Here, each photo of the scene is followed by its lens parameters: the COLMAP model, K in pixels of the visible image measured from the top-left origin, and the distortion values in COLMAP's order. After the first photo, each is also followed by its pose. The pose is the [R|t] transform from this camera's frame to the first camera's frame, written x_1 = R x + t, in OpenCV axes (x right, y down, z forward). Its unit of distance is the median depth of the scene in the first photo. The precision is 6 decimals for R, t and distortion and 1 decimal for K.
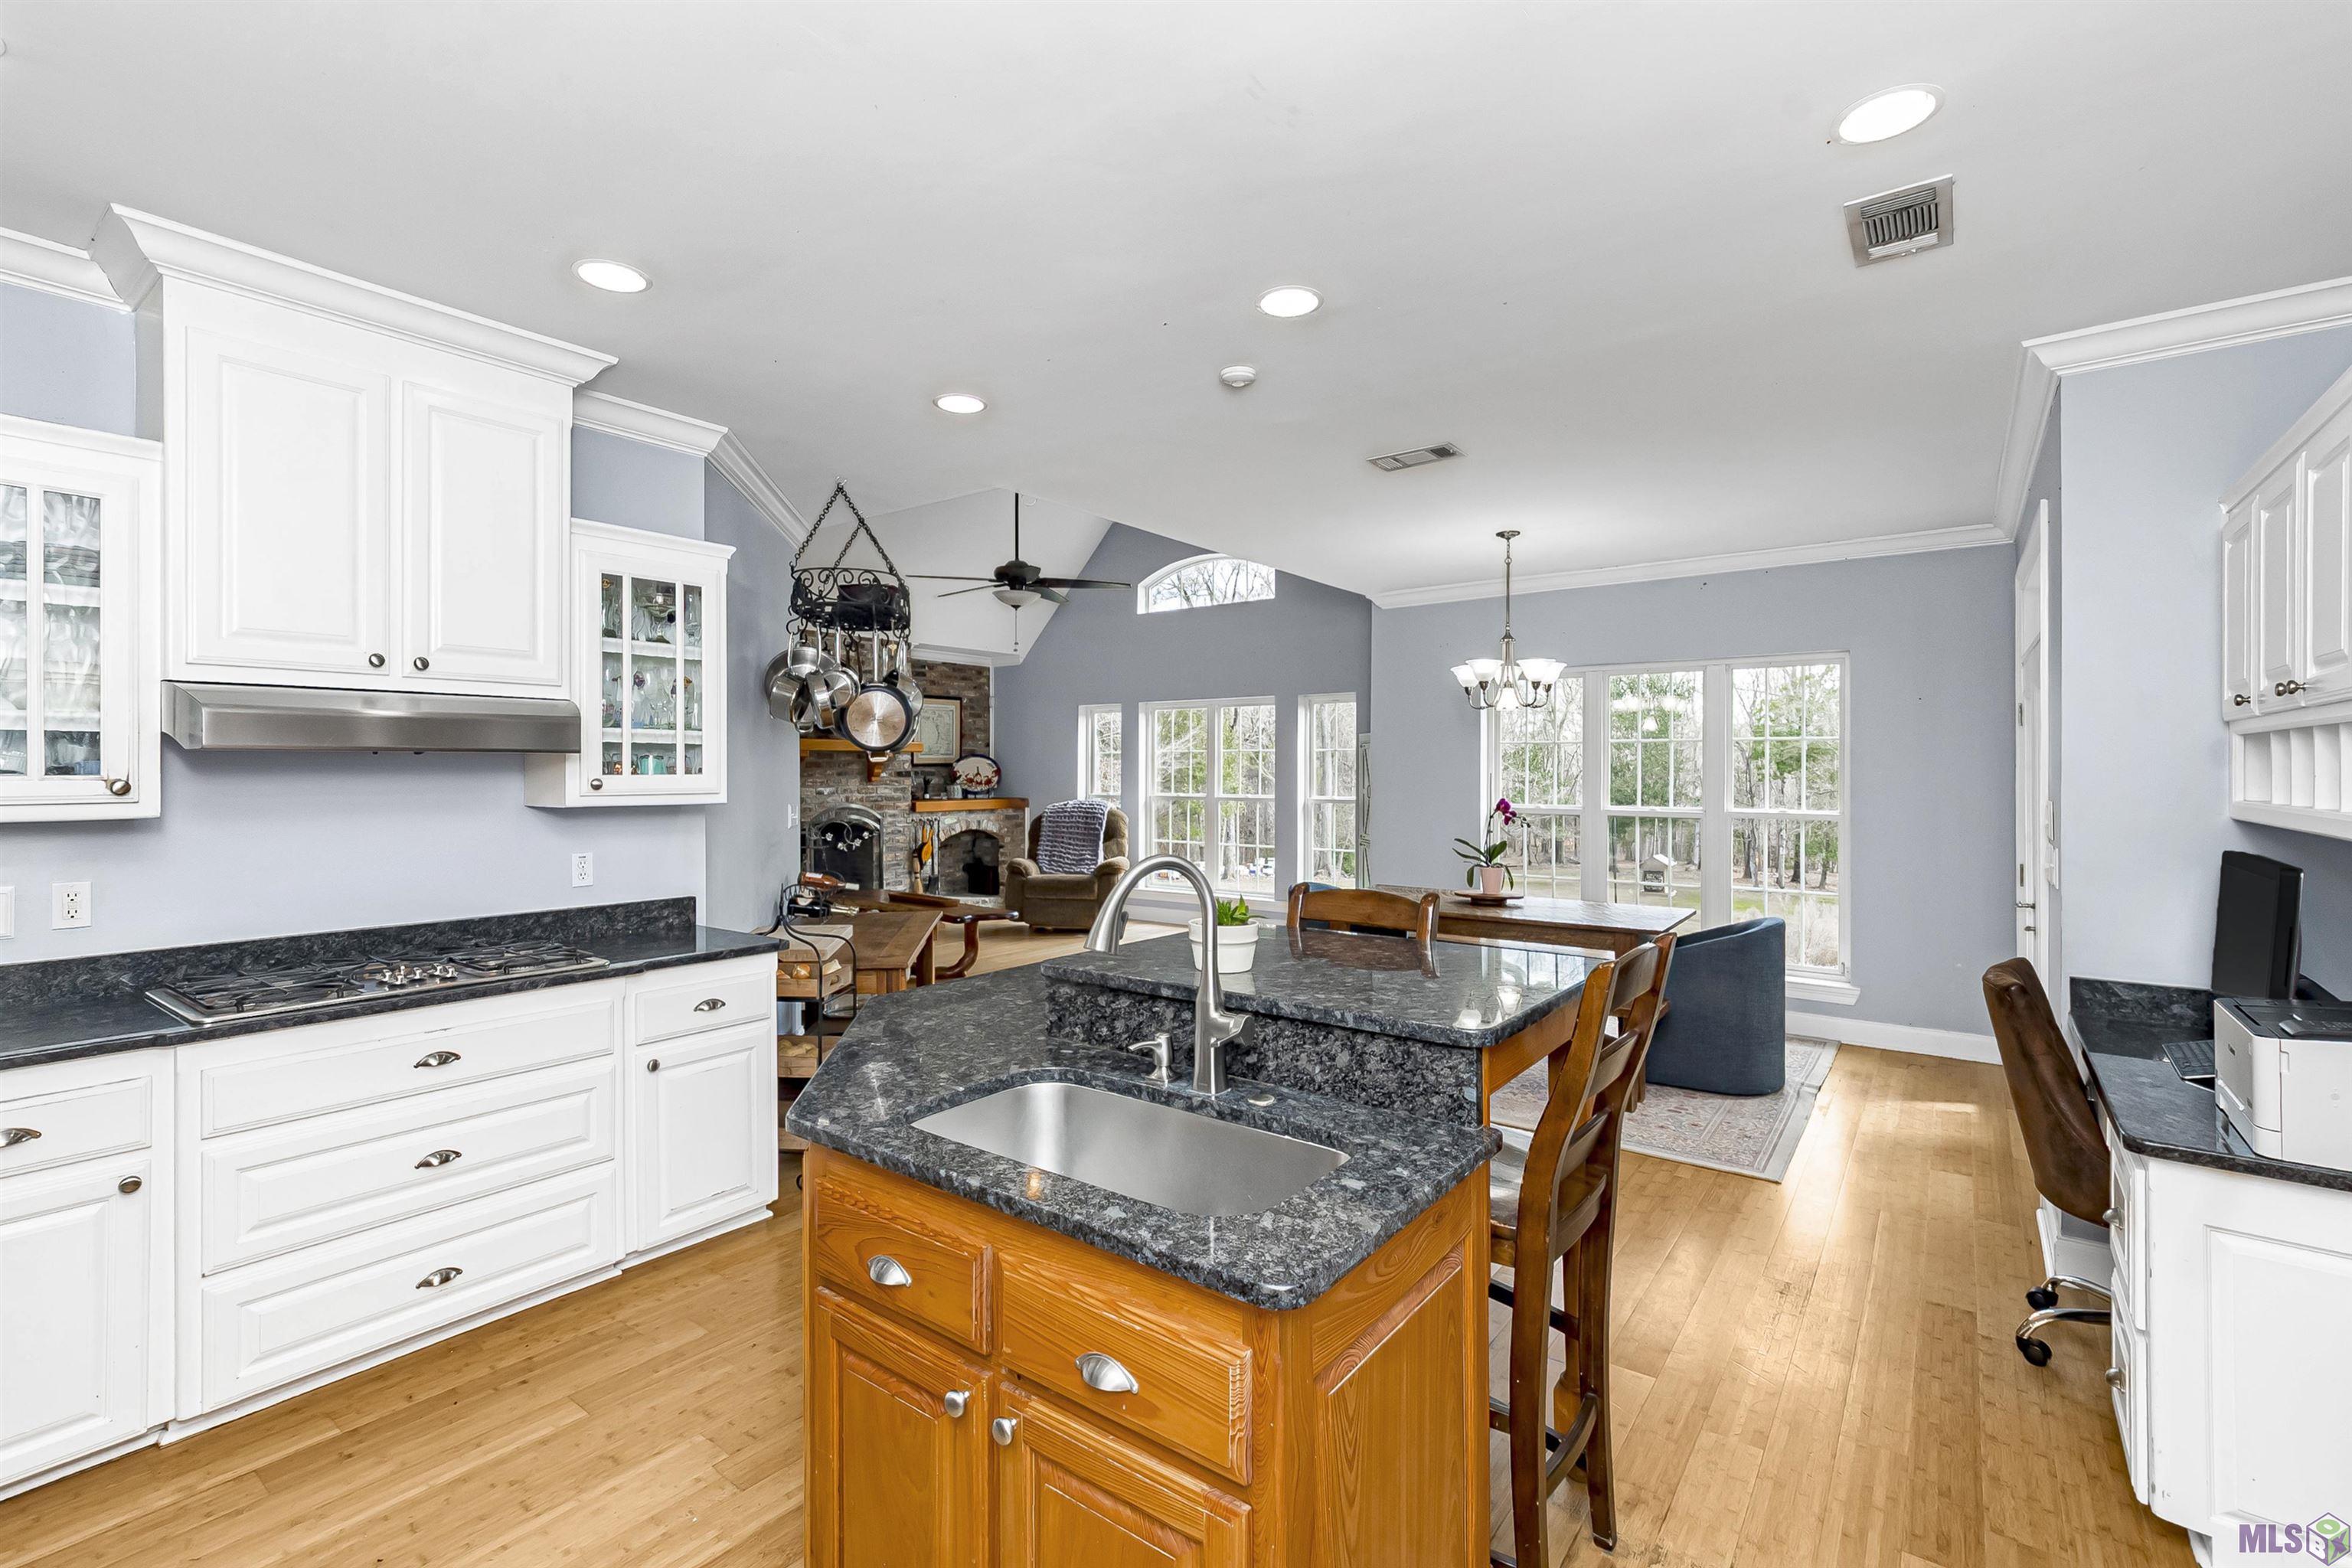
lens RADIAL K [[1069.5, 0, 1187.2], [0, 1069.5, 783.7], [0, 0, 1]] dist [0.000268, -0.000748]
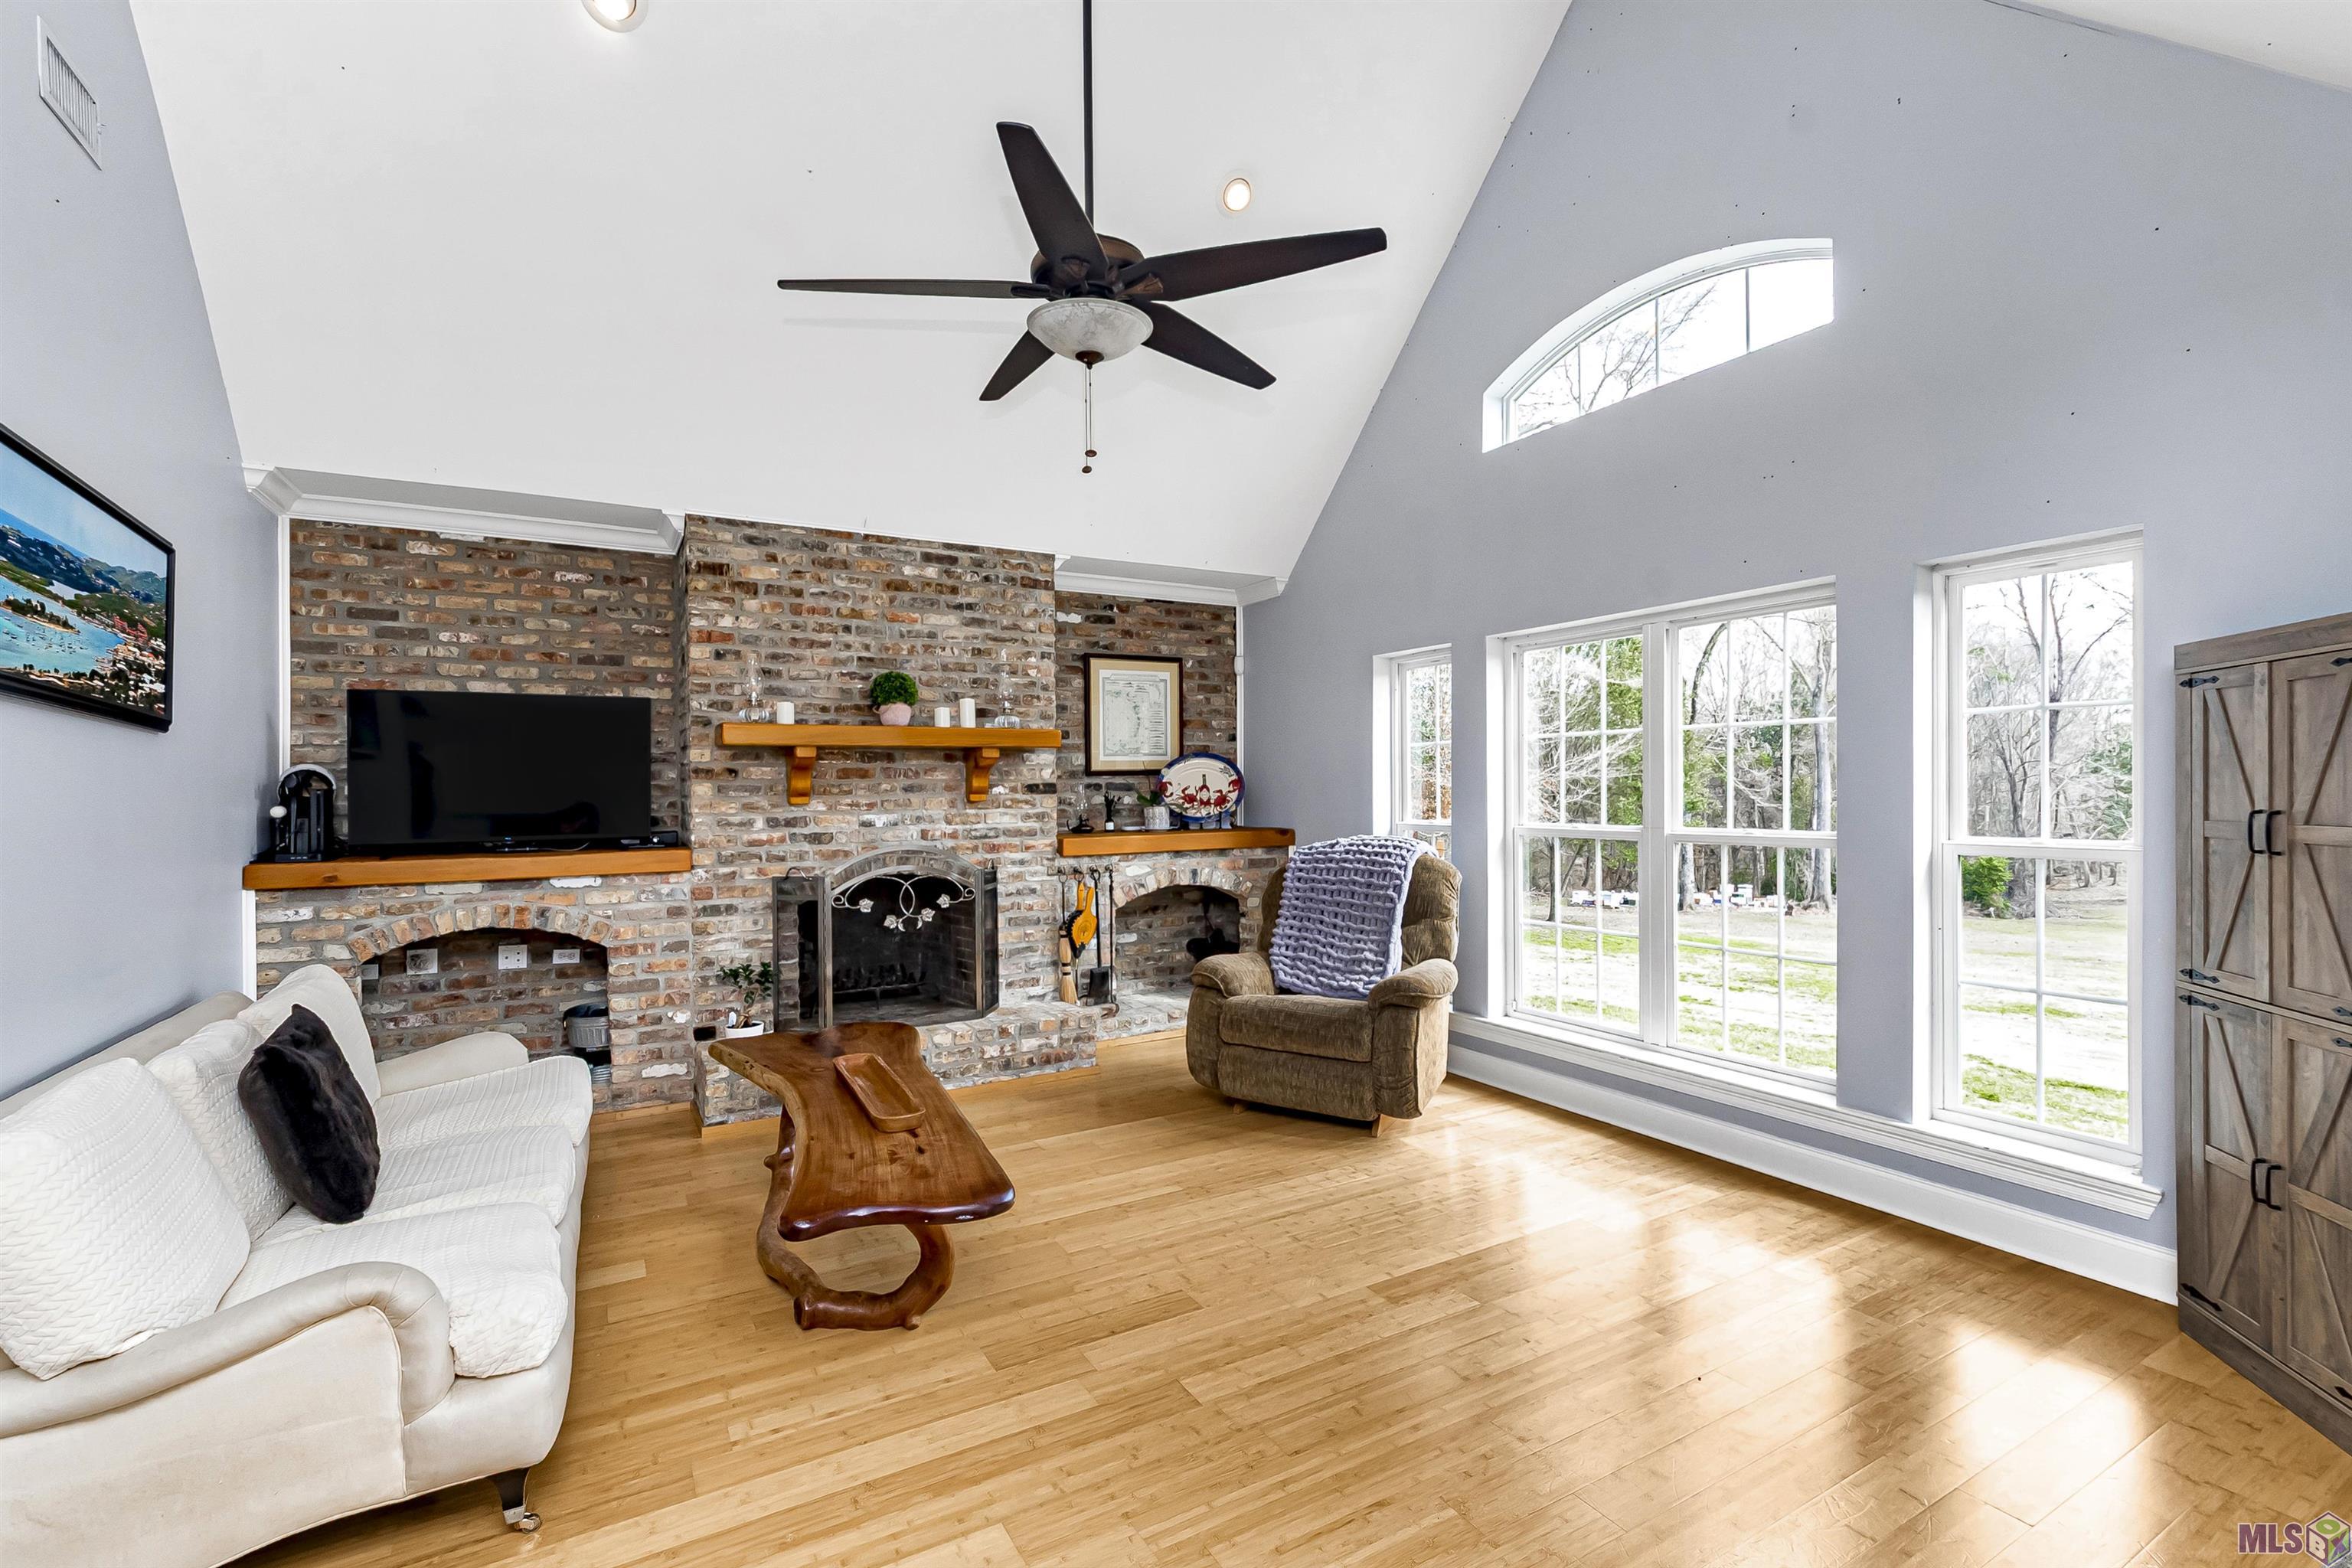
lens RADIAL K [[1069.5, 0, 1119.2], [0, 1069.5, 796.3], [0, 0, 1]] dist [0.000268, -0.000748]
pose [[0.901687, -0.003414, -0.432376, 0.014110], [0.003554, 0.999994, -0.000483, -0.004159], [0.432375, -0.001101, 0.901693, 0.476275]]
